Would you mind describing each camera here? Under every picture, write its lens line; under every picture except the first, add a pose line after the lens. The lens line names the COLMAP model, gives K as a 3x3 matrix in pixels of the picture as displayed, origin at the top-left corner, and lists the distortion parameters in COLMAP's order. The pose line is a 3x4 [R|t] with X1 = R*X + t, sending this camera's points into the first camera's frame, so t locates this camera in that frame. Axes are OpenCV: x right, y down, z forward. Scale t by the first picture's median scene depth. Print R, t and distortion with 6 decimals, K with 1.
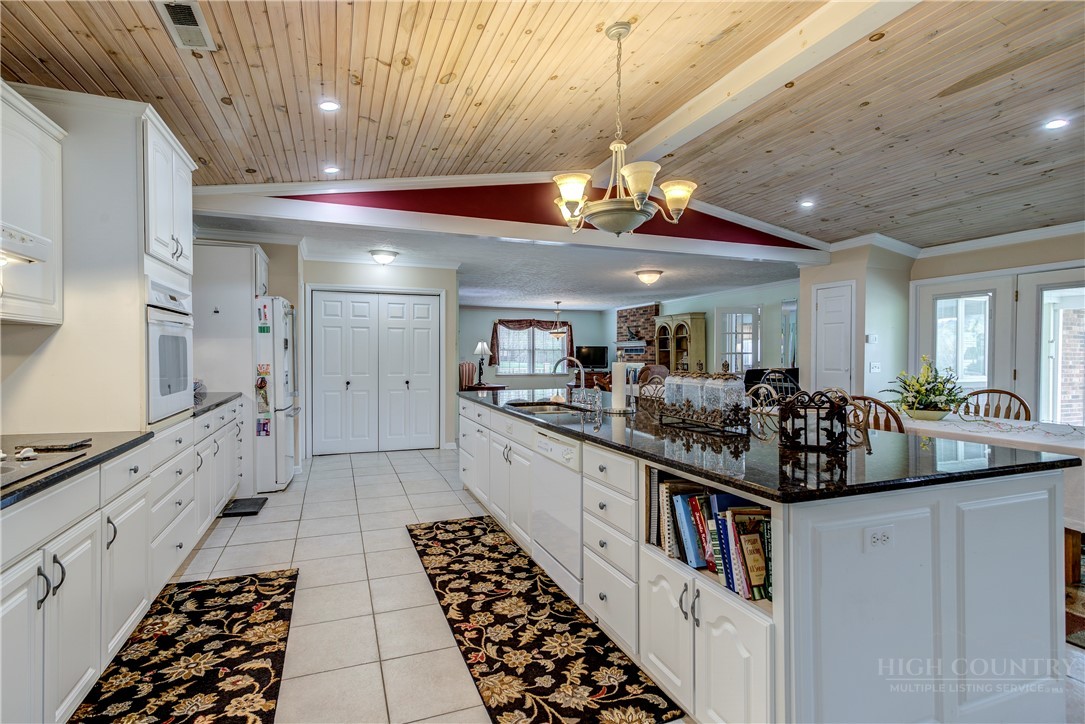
lens RADIAL K [[525.1, 0, 543.5], [0, 525.1, 357.7], [0, 0, 1]] dist [0.008172, 0.002839]
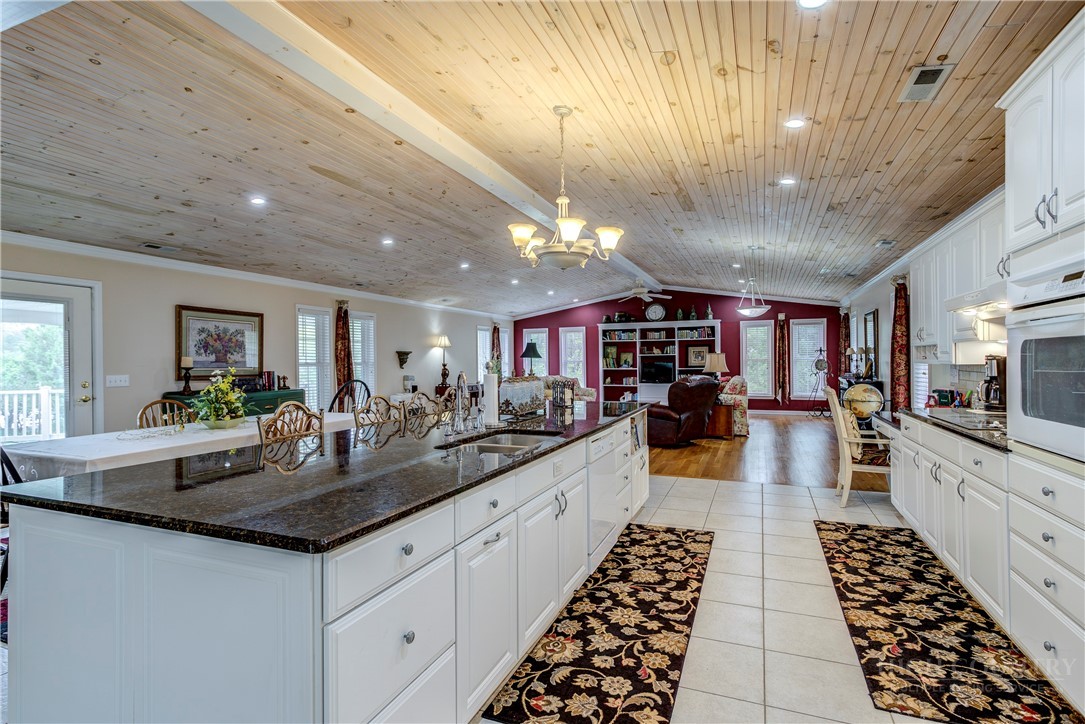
lens RADIAL K [[525.1, 0, 546.4], [0, 525.1, 361.9], [0, 0, 1]] dist [0.008172, 0.002839]
pose [[-0.719311, 0.006631, 0.694657, -0.701292], [0.015955, 0.999848, 0.006977, -0.020264], [-0.694505, 0.016102, -0.719308, 1.928084]]
